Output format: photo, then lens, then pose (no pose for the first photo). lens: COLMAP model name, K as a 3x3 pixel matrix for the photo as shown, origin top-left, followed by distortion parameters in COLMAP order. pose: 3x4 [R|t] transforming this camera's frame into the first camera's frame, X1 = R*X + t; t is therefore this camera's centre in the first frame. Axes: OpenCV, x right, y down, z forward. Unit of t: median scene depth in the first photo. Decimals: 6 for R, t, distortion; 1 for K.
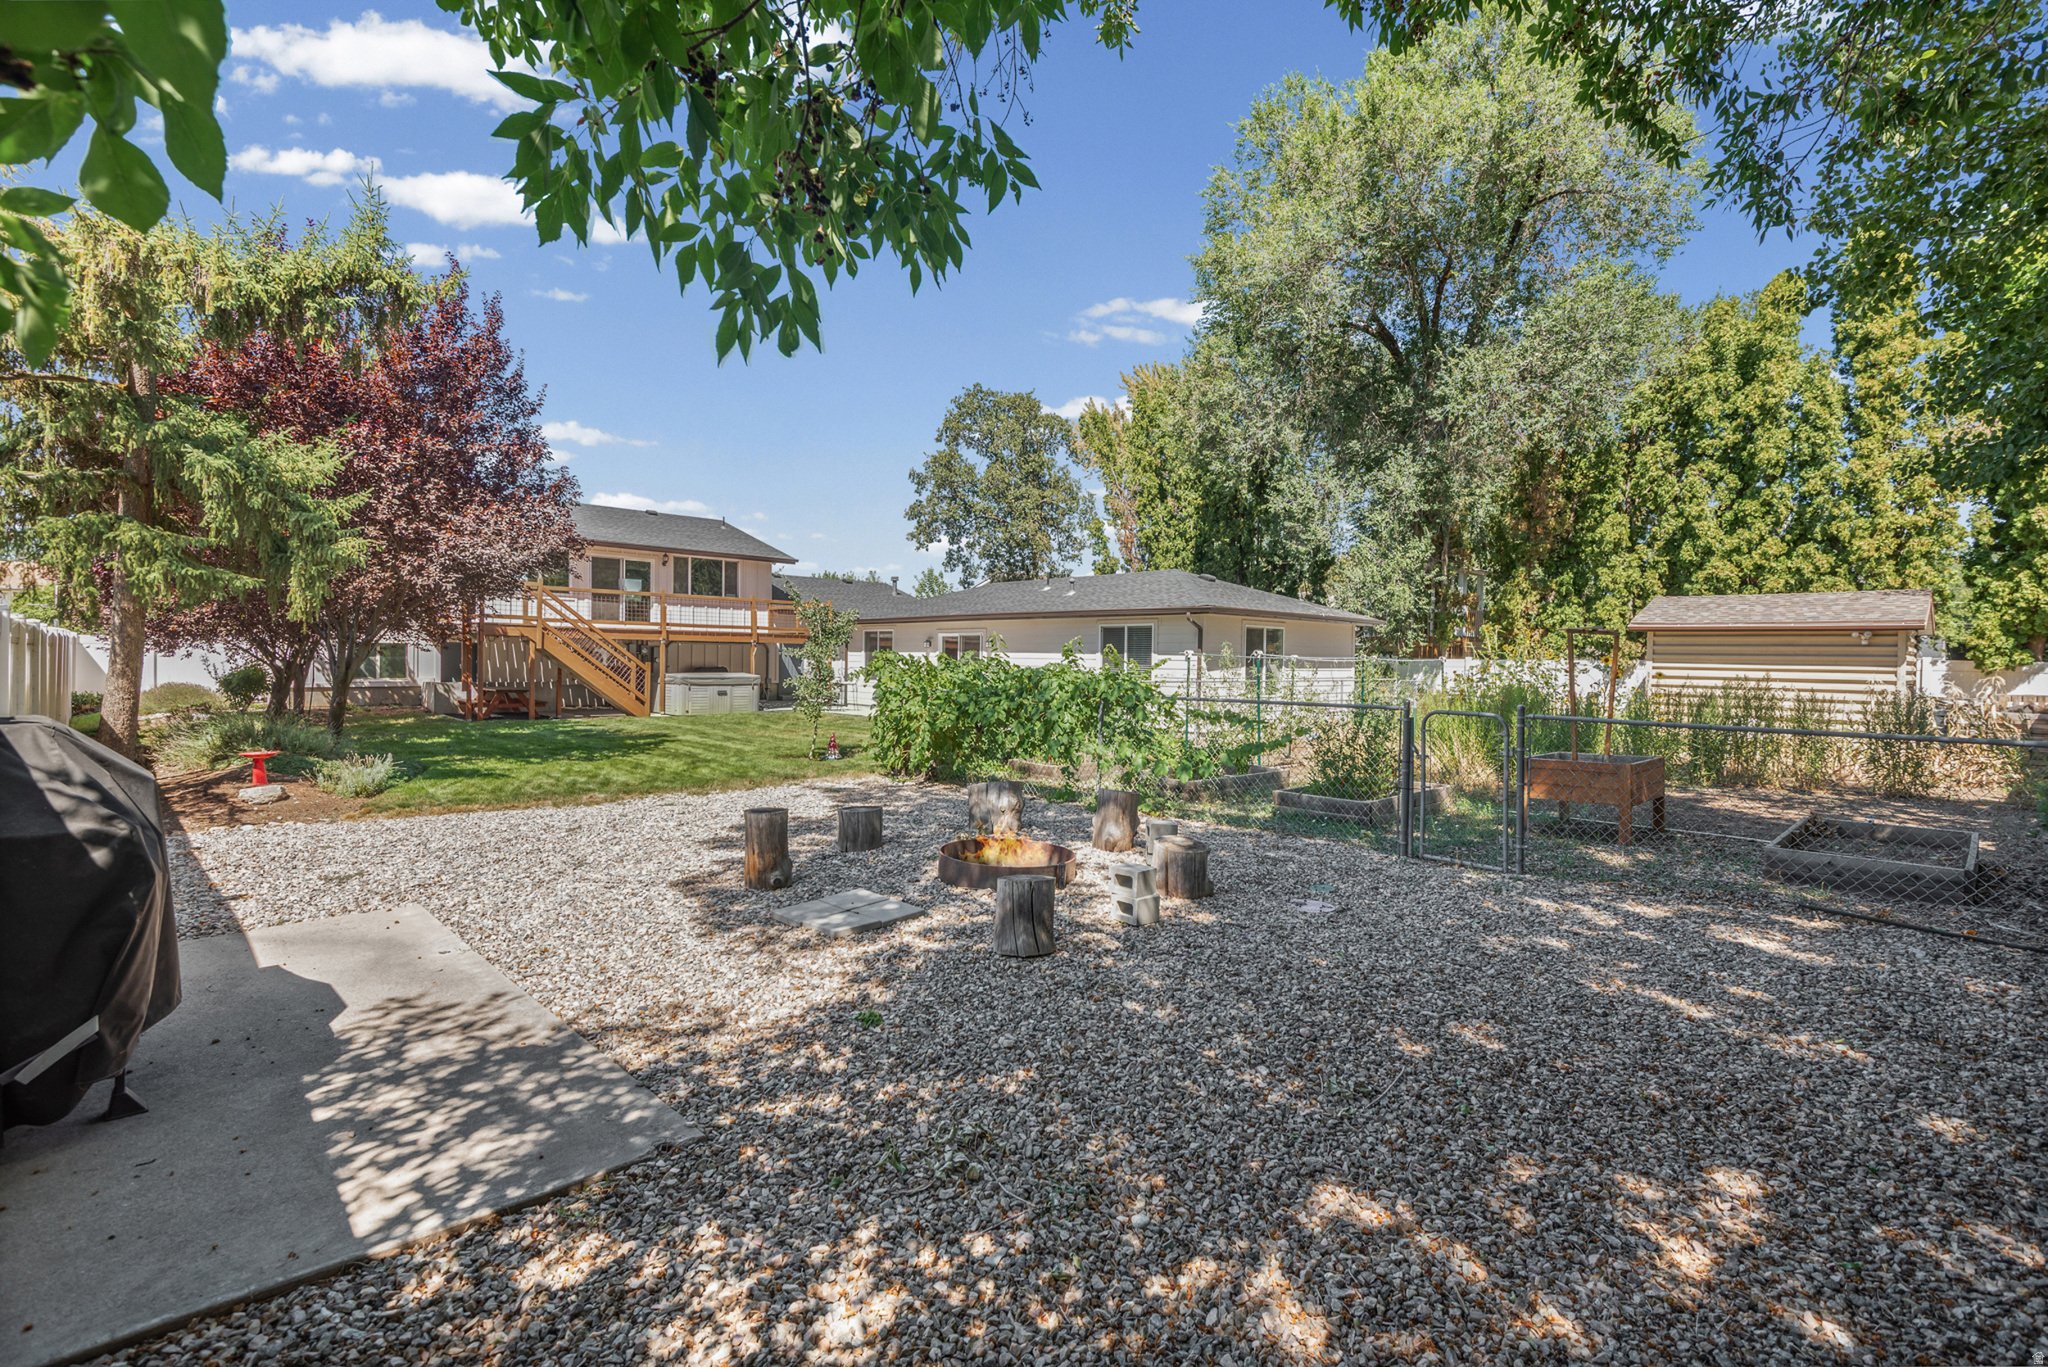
lens RADIAL K [[934.4, 0, 1023.3], [0, 934.4, 675.4], [0, 0, 1]] dist [-0.000845, -0.000043]
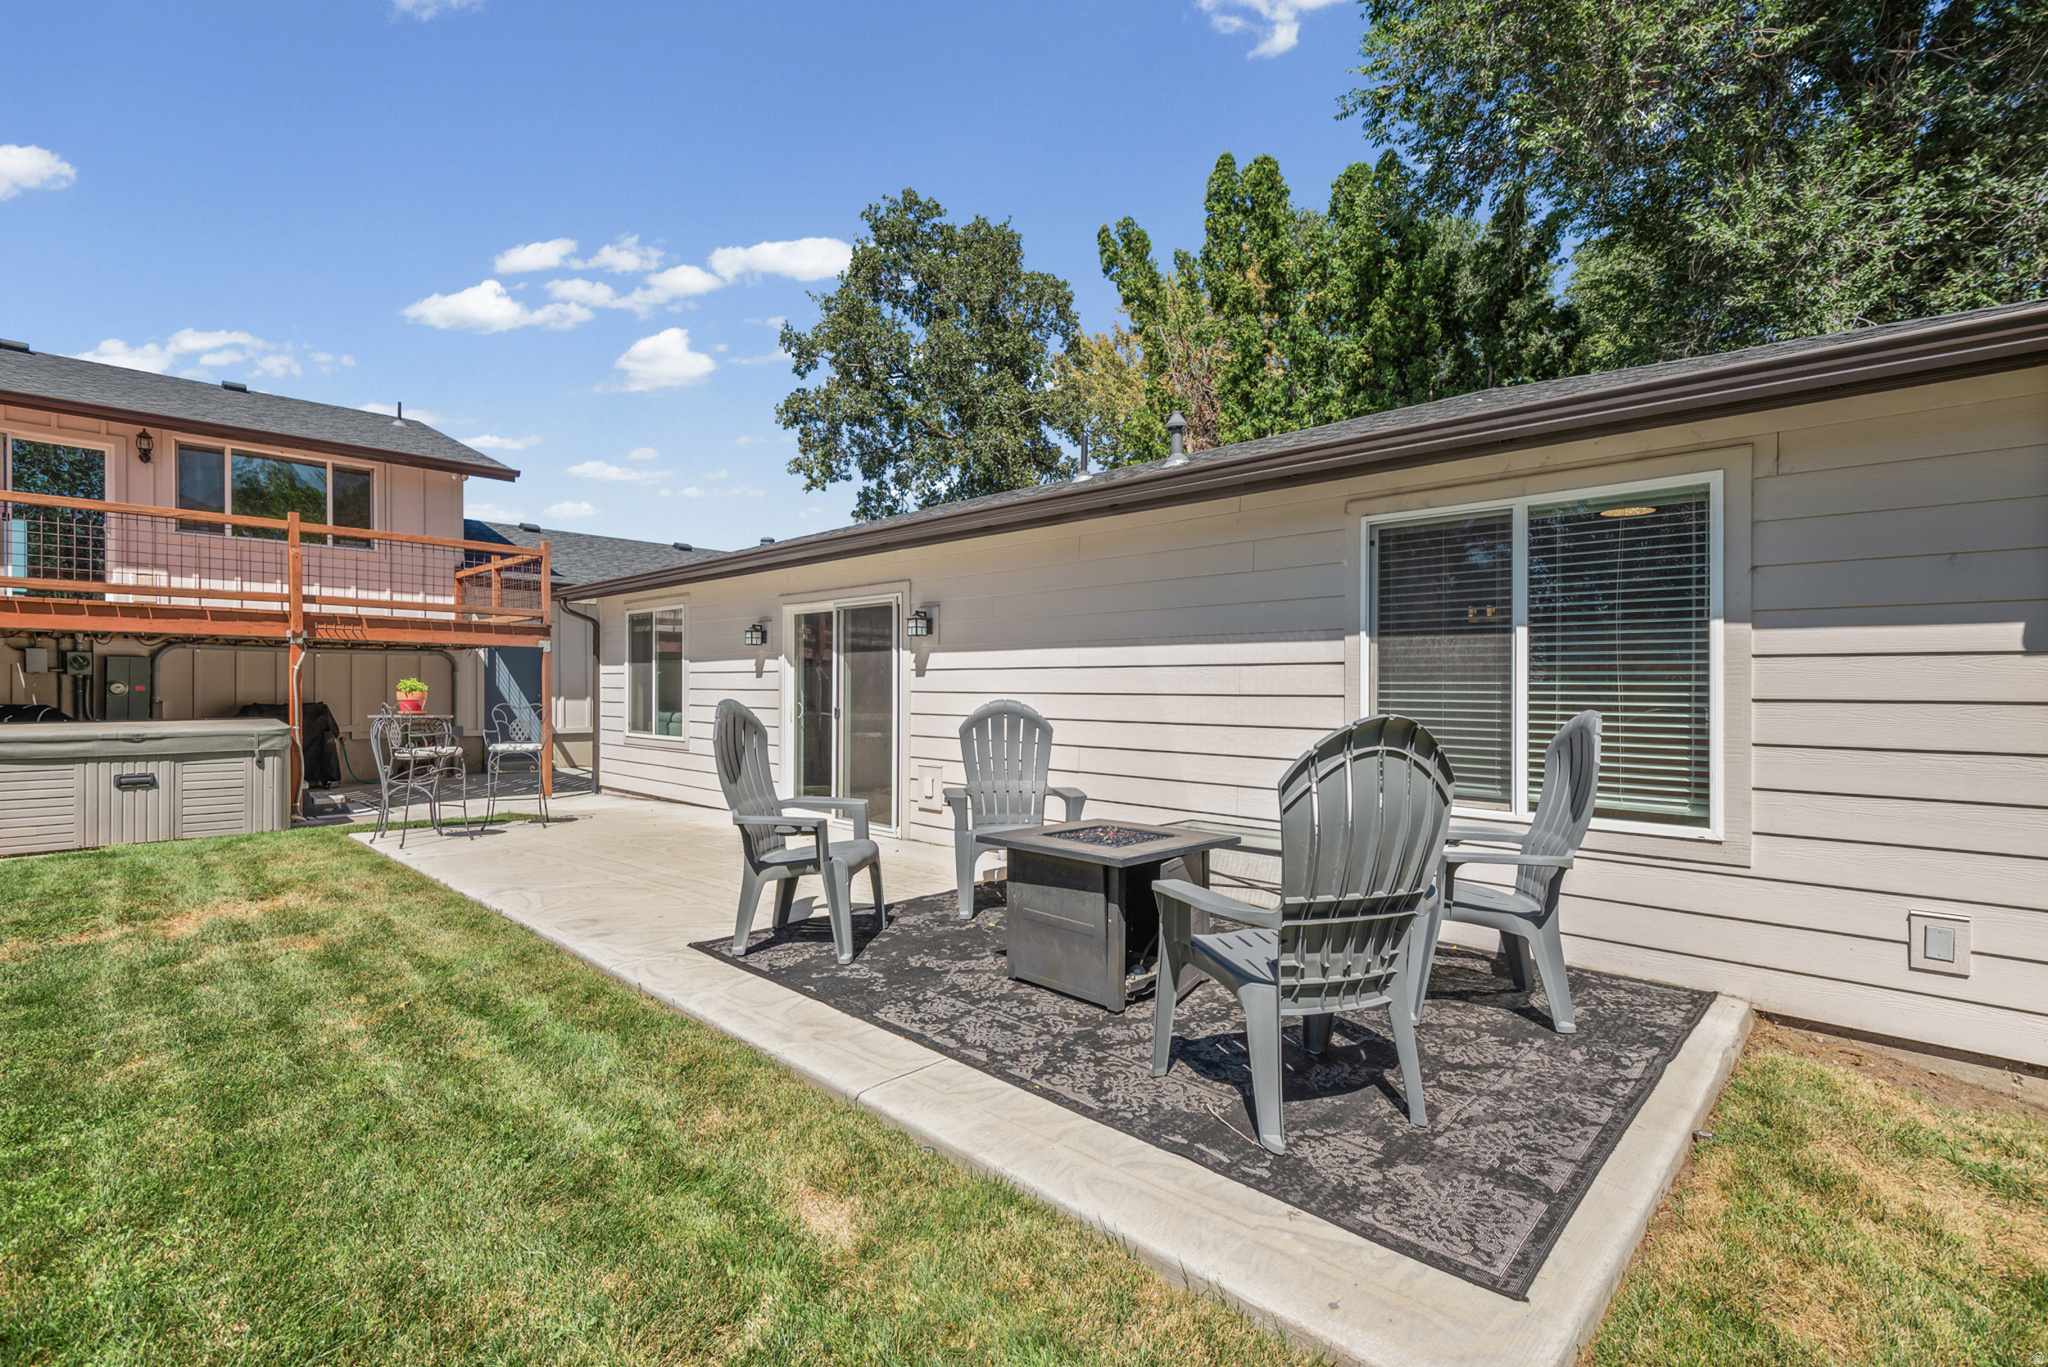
lens RADIAL K [[934.4, 0, 1024.4], [0, 934.4, 689.2], [0, 0, 1]] dist [-0.000845, -0.000043]
pose [[0.998685, -0.008263, 0.050601, -0.012277], [0.009135, 0.999813, -0.017018, -0.003762], [-0.050451, 0.017458, 0.998574, 0.444341]]
